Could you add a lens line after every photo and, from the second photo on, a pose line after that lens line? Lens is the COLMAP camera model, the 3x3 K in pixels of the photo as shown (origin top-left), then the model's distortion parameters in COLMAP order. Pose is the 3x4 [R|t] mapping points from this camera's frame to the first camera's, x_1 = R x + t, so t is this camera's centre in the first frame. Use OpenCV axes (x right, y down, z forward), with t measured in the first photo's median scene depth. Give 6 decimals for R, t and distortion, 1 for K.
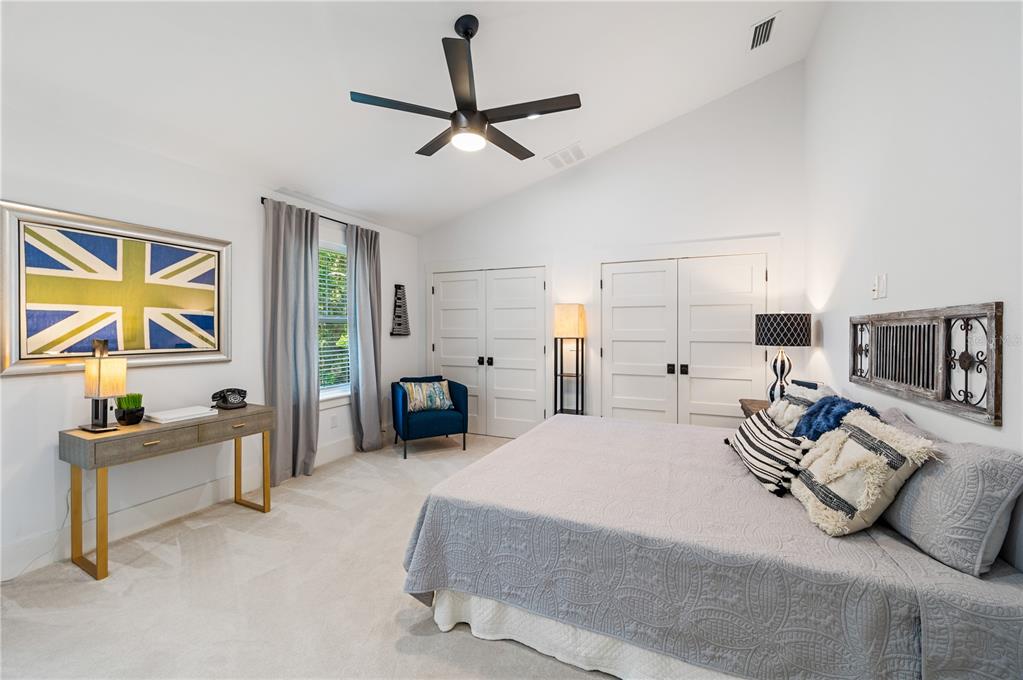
lens RADIAL K [[414.9, 0, 511.9], [0, 414.9, 337.4], [0, 0, 1]] dist [-0.000347, -0.000028]
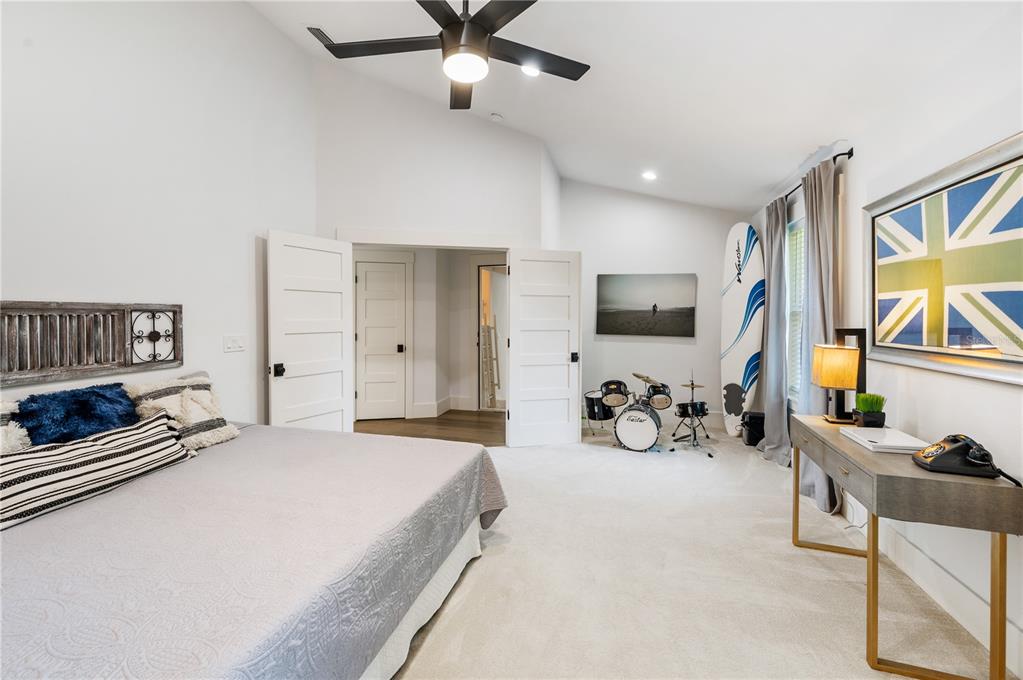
lens RADIAL K [[414.9, 0, 510.6], [0, 414.9, 316.0], [0, 0, 1]] dist [-0.000347, -0.000028]
pose [[-0.990319, -0.000429, -0.138810, -0.077869], [-0.002619, 0.999875, 0.015592, -0.034014], [0.138785, 0.015805, -0.990196, 1.662186]]
